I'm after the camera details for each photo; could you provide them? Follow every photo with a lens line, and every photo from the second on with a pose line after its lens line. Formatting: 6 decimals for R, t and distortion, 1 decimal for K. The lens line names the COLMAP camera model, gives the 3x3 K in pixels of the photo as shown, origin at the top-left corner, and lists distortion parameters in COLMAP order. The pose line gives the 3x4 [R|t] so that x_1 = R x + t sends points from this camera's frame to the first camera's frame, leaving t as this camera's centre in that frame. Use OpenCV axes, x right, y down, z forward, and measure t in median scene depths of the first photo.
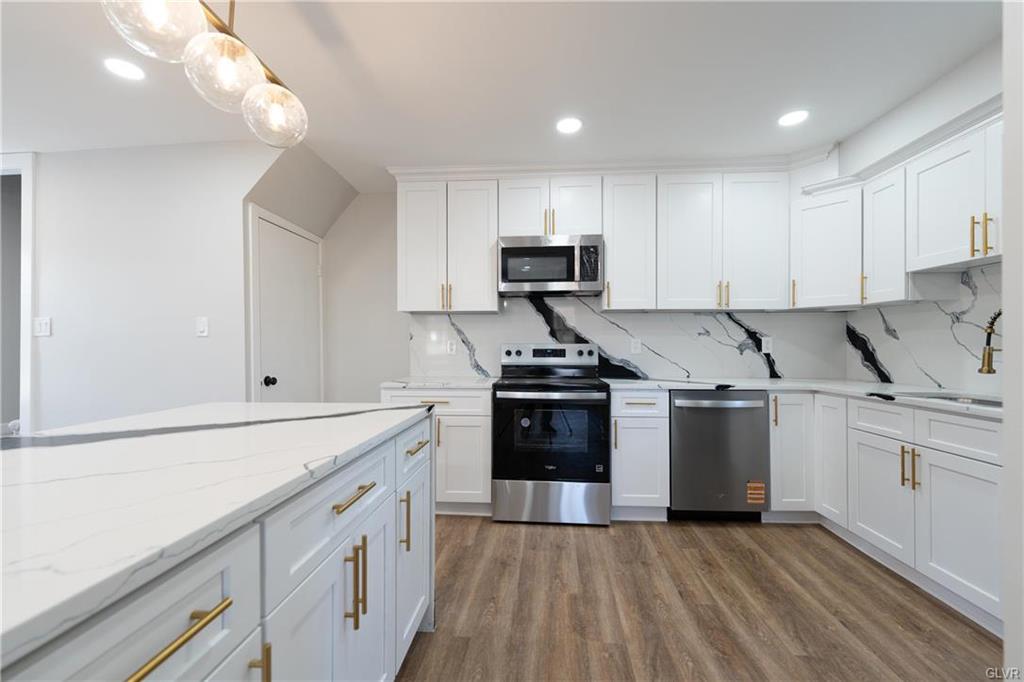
lens RADIAL K [[410.9, 0, 514.8], [0, 410.9, 345.5], [0, 0, 1]] dist [-0.000596, -0.000278]
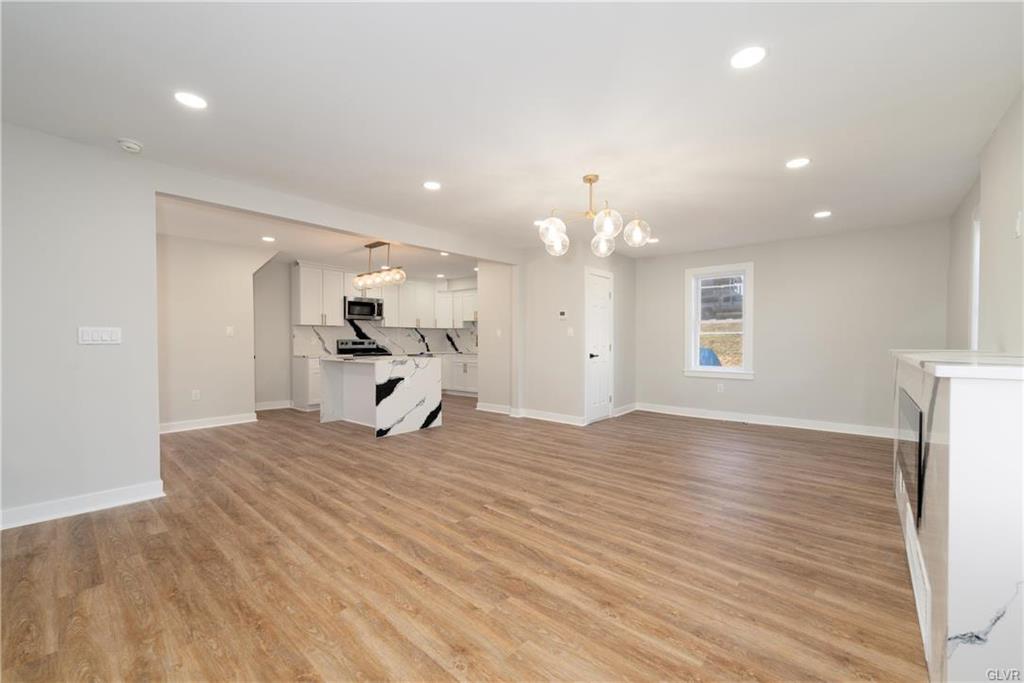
lens RADIAL K [[410.9, 0, 514.8], [0, 410.9, 346.0], [0, 0, 1]] dist [-0.000596, -0.000278]
pose [[0.586864, -0.012562, 0.809588, -1.408364], [-0.003405, 0.999833, 0.017982, -0.013620], [-0.809679, -0.013309, 0.586723, -1.238558]]
